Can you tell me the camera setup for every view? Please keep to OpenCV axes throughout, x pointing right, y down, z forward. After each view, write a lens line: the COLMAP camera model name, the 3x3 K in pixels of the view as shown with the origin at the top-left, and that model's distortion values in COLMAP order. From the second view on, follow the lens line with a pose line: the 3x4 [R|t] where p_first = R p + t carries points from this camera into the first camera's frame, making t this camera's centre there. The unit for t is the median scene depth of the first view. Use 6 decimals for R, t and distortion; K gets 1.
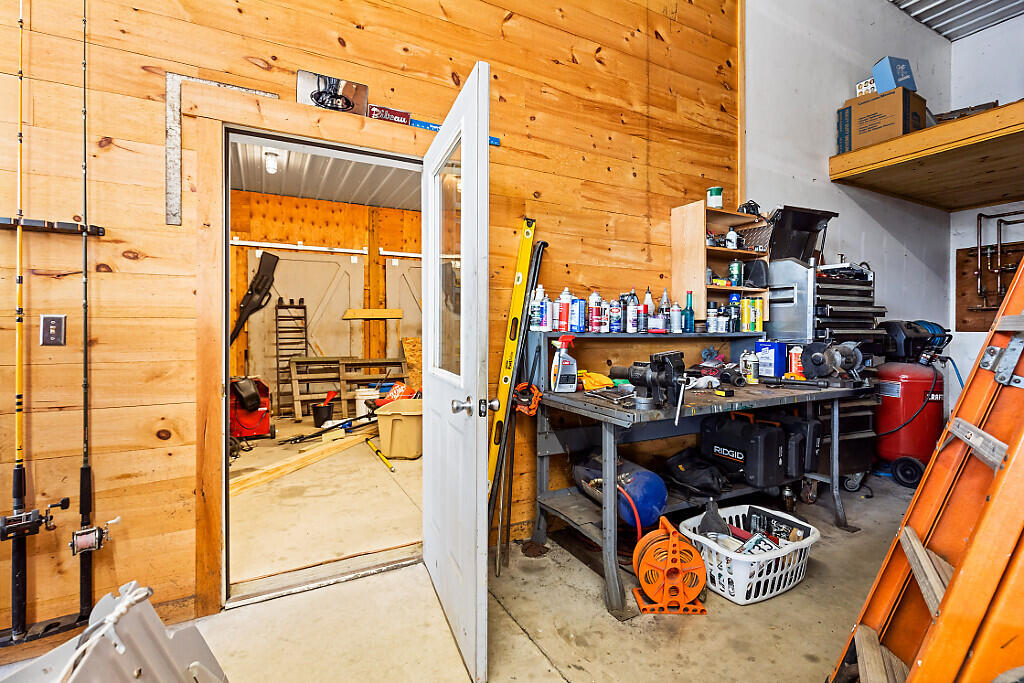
lens RADIAL K [[465.6, 0, 509.3], [0, 465.6, 329.7], [0, 0, 1]] dist [-0.000497, -0.002201]
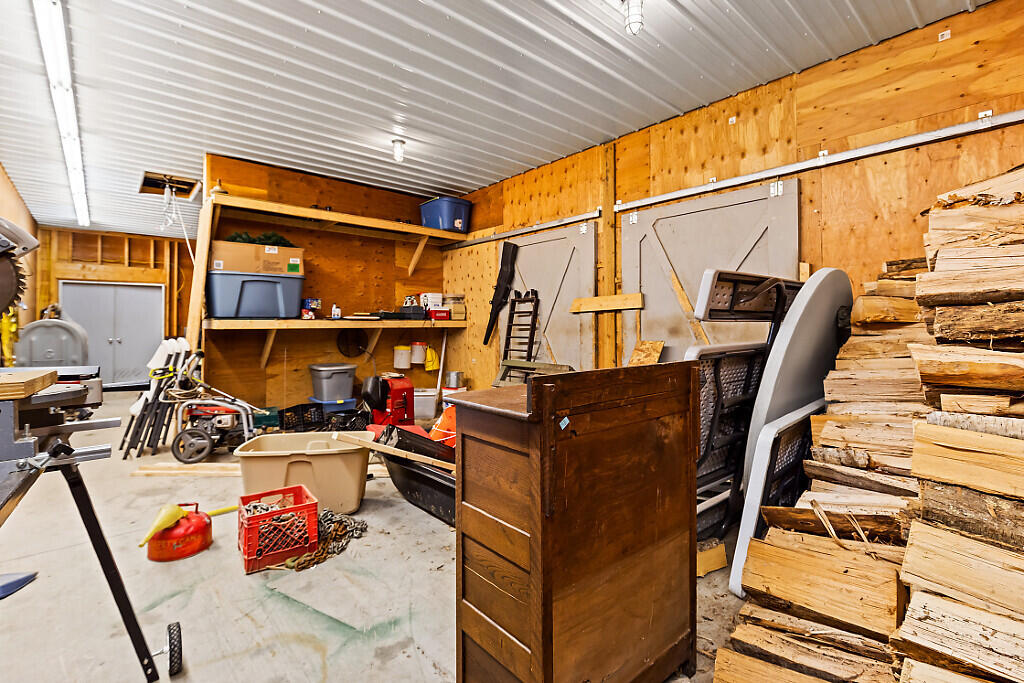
lens RADIAL K [[465.6, 0, 505.9], [0, 465.6, 321.2], [0, 0, 1]] dist [-0.000497, -0.002201]
pose [[0.212200, -0.007814, -0.977195, 0.353272], [0.002015, 0.999969, -0.007559, -0.004735], [0.977224, -0.000365, 0.212209, 0.783835]]
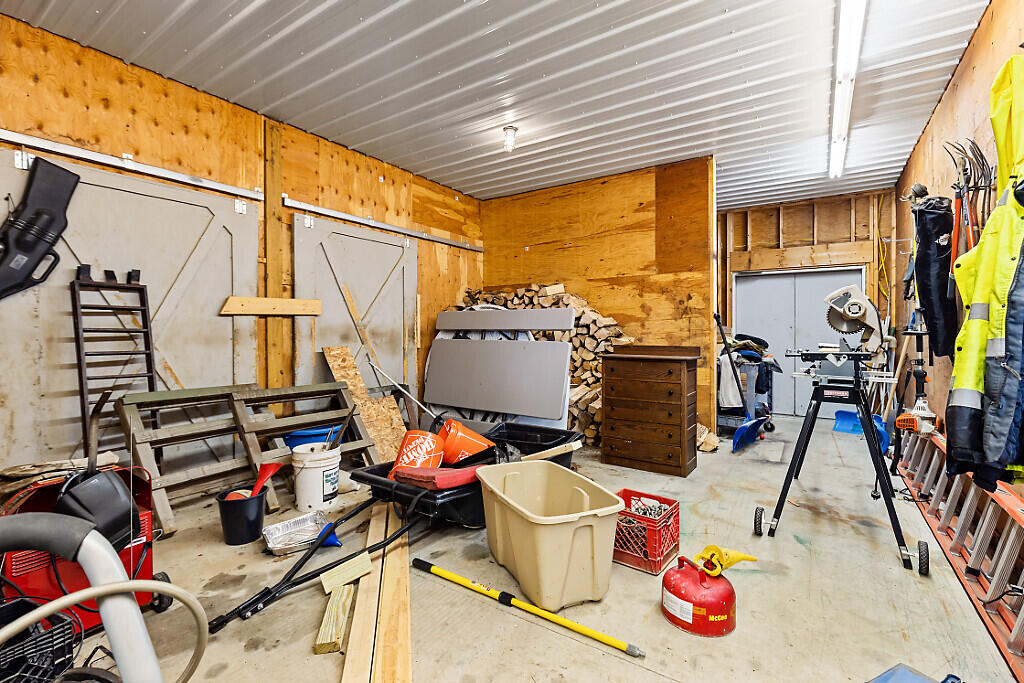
lens RADIAL K [[465.6, 0, 509.9], [0, 465.6, 334.8], [0, 0, 1]] dist [-0.000497, -0.002201]
pose [[0.885143, -0.001542, 0.465317, -0.327841], [0.000637, 0.999998, 0.002101, -0.000645], [-0.465319, -0.001563, 0.885141, 0.391742]]
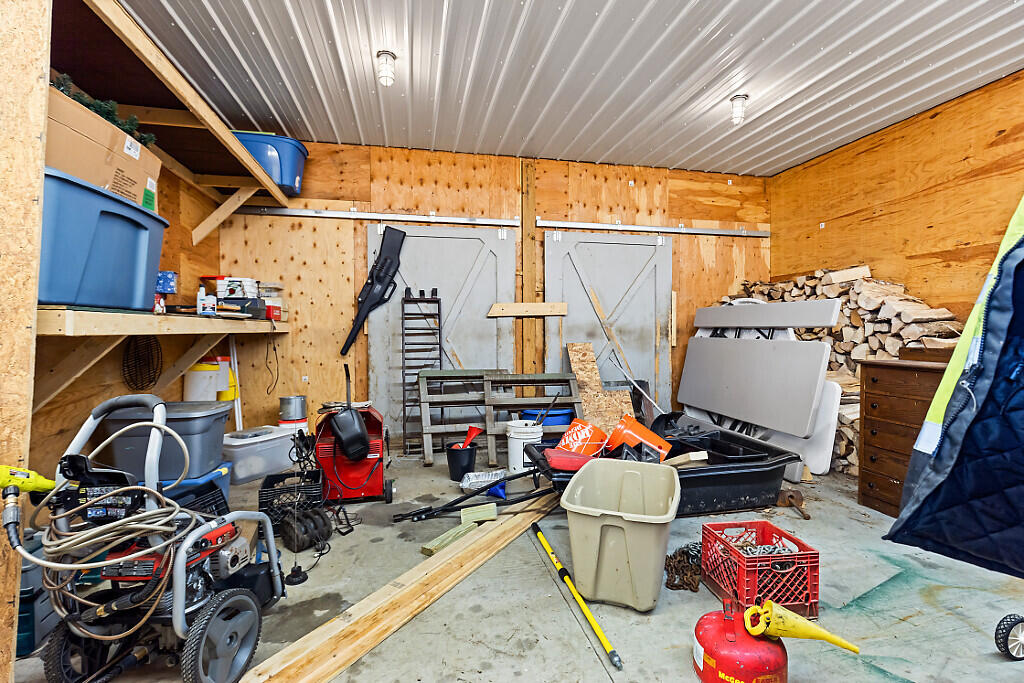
lens RADIAL K [[465.6, 0, 502.4], [0, 465.6, 338.6], [0, 0, 1]] dist [-0.000497, -0.002201]
pose [[0.957254, 0.005402, -0.289197, -0.133955], [-0.001191, 0.999891, 0.014734, -0.000174], [0.289245, -0.013760, 0.957156, 0.334166]]
